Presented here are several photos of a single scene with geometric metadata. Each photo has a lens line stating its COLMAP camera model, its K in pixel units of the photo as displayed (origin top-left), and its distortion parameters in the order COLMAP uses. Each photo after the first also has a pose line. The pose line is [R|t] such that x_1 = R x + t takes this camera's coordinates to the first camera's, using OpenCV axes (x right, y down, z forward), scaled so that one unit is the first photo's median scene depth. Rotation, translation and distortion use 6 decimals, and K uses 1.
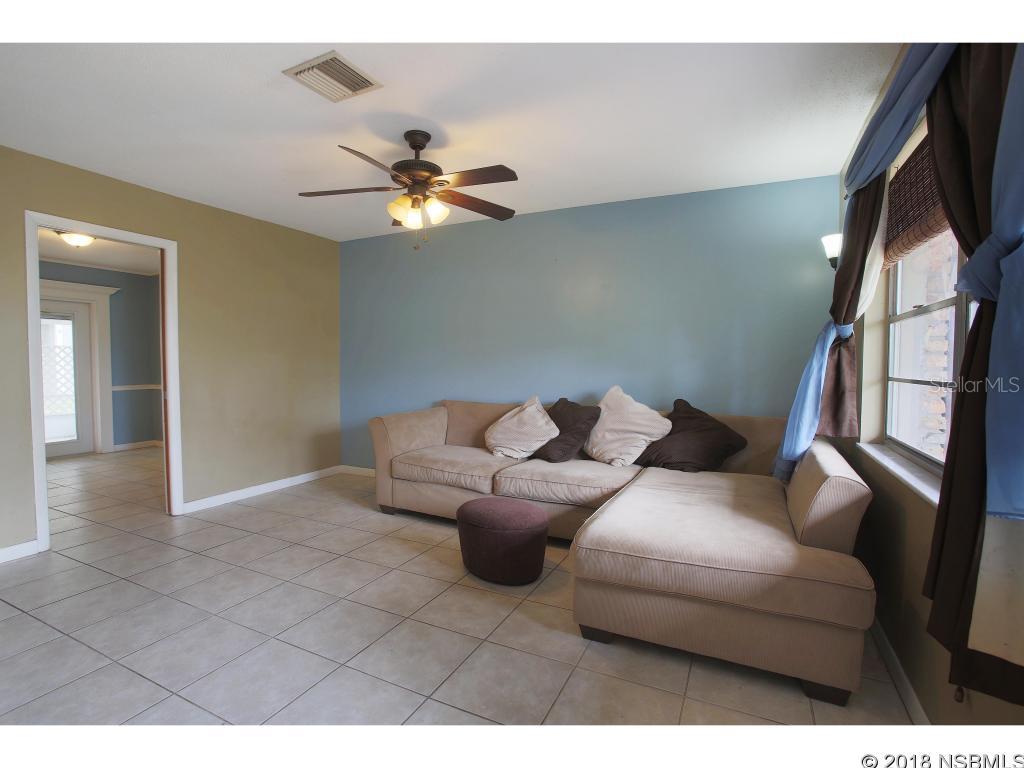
lens RADIAL K [[490.2, 0, 512.0], [0, 490.2, 384.0], [0, 0, 1]] dist [-0.000934, -0.000122]
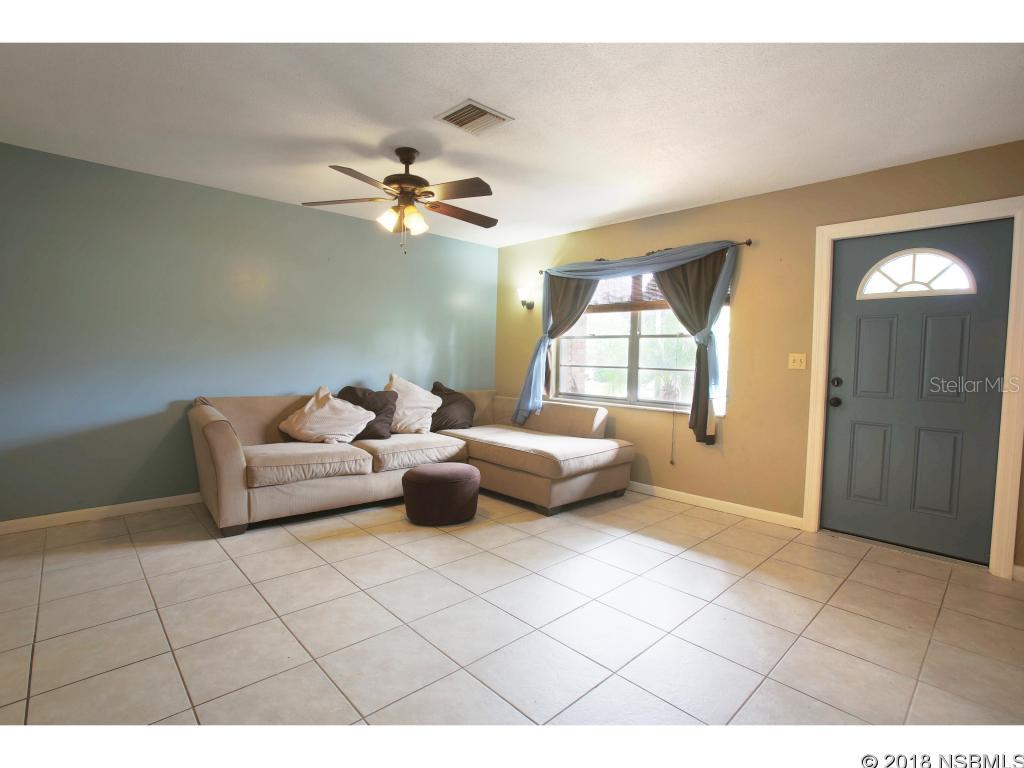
lens RADIAL K [[476.9, 0, 494.0], [0, 476.9, 382.6], [0, 0, 1]] dist [-0.074035, 0.025326]
pose [[0.364351, -0.036225, 0.930557, -0.952587], [0.020647, 0.999312, 0.030817, -0.006279], [-0.931033, 0.007985, 0.364848, 0.364431]]
